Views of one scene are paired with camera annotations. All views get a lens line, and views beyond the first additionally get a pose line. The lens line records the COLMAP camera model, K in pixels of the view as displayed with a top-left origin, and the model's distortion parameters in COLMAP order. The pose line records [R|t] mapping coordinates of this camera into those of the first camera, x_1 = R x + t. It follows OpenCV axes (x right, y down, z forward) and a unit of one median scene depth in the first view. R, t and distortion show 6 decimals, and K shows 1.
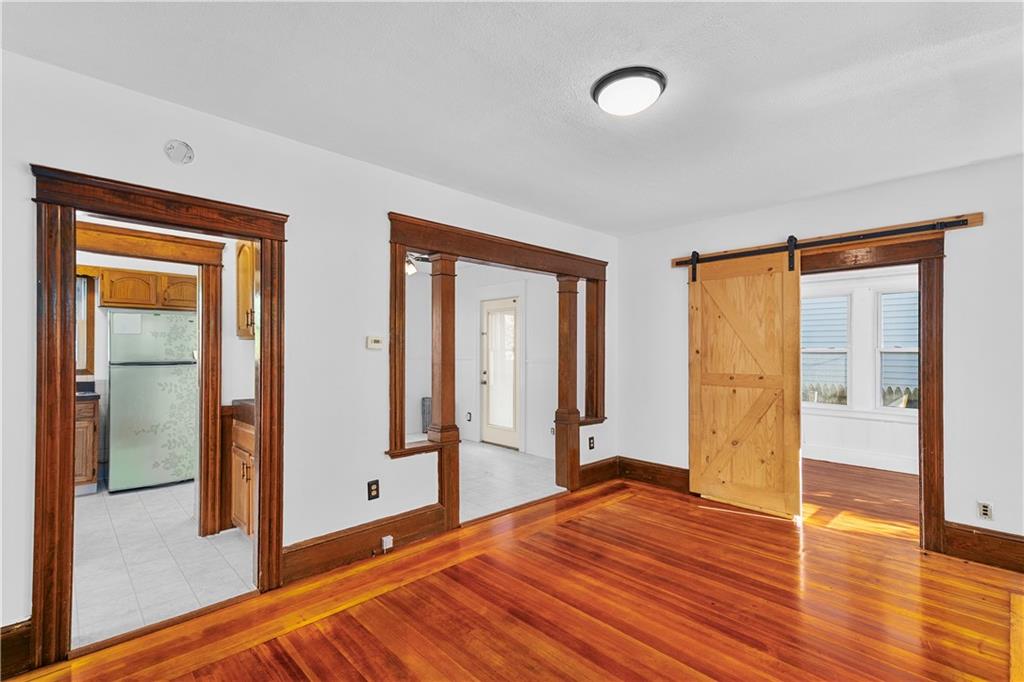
lens RADIAL K [[462.0, 0, 514.0], [0, 462.0, 349.6], [0, 0, 1]] dist [0.024972, 0.000031]
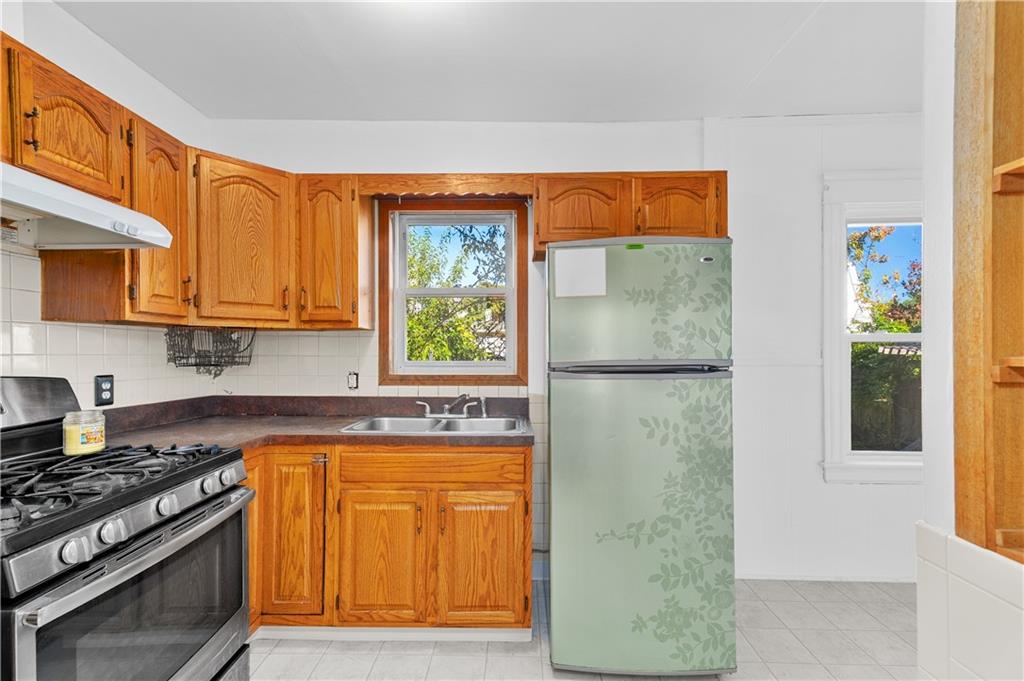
lens RADIAL K [[462.0, 0, 510.1], [0, 462.0, 351.4], [0, 0, 1]] dist [0.024972, 0.000031]
pose [[0.707965, -0.002384, -0.706244, -0.632689], [0.006976, 0.999969, 0.003618, 0.014337], [0.706213, -0.007488, 0.707960, 0.727997]]
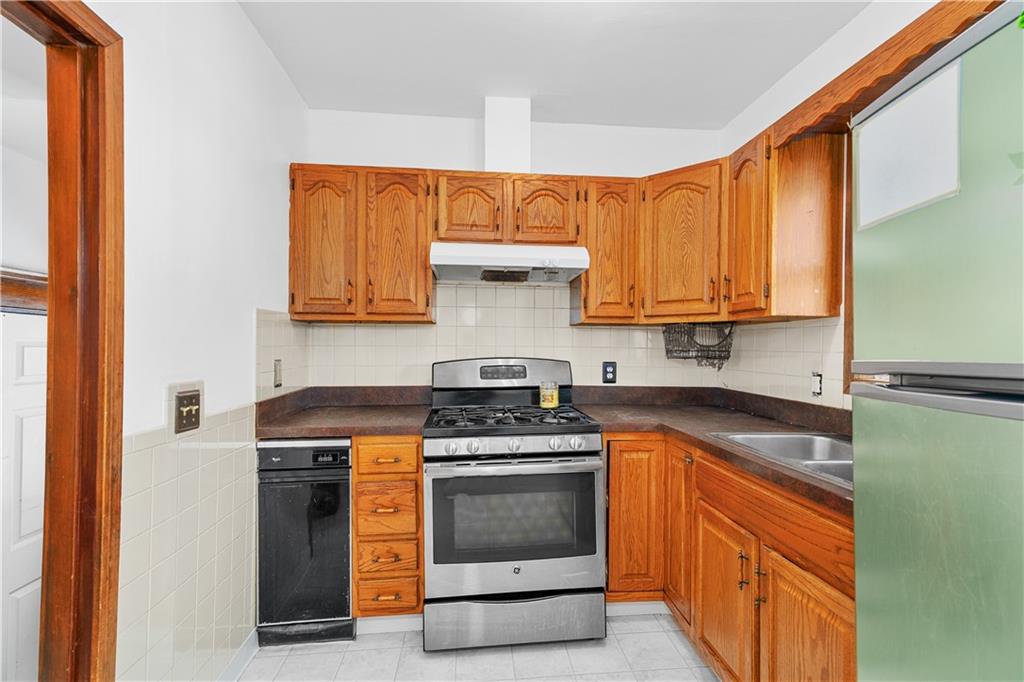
lens RADIAL K [[462.0, 0, 508.1], [0, 462.0, 350.7], [0, 0, 1]] dist [0.024972, 0.000031]
pose [[-0.627251, -0.001002, -0.778816, -0.646450], [-0.003860, 0.999991, 0.001822, 0.020484], [0.778807, 0.004149, -0.627250, 1.080624]]
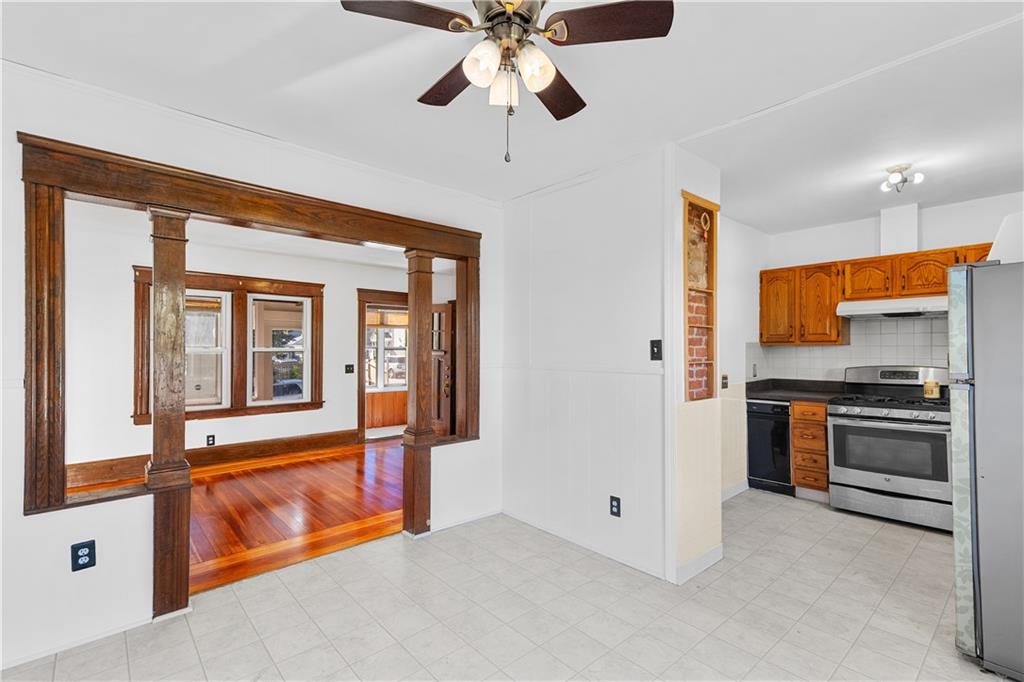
lens RADIAL K [[462.0, 0, 513.3], [0, 462.0, 345.2], [0, 0, 1]] dist [0.024972, 0.000031]
pose [[-0.999364, -0.001650, 0.035618, -0.334860], [-0.002190, 0.999883, -0.015127, 0.003313], [-0.035589, -0.015195, -0.999251, 1.725081]]
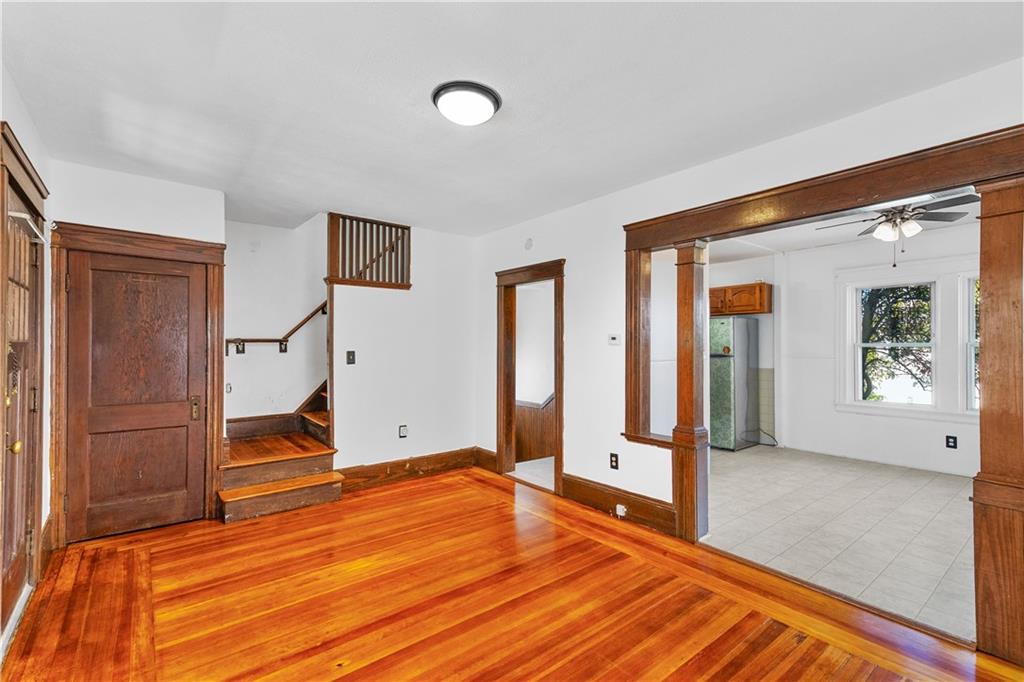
lens RADIAL K [[462.0, 0, 516.7], [0, 462.0, 342.4], [0, 0, 1]] dist [0.024972, 0.000031]
pose [[-0.078402, -0.011025, -0.996861, 0.700010], [0.004739, 0.999923, -0.011431, 0.004716], [0.996911, -0.005620, -0.078343, 0.641936]]
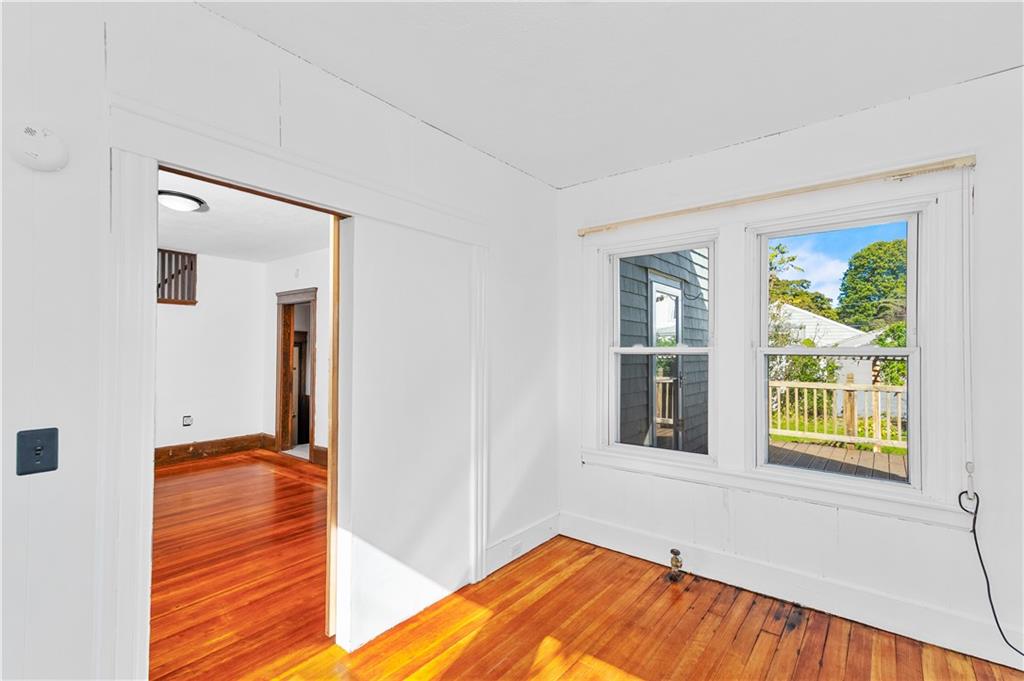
lens RADIAL K [[462.0, 0, 514.1], [0, 462.0, 346.1], [0, 0, 1]] dist [0.024972, 0.000031]
pose [[0.135179, -0.016104, -0.990690, 1.125933], [0.005115, 0.999866, -0.015555, 0.009848], [0.990808, -0.002965, 0.135243, 1.064460]]
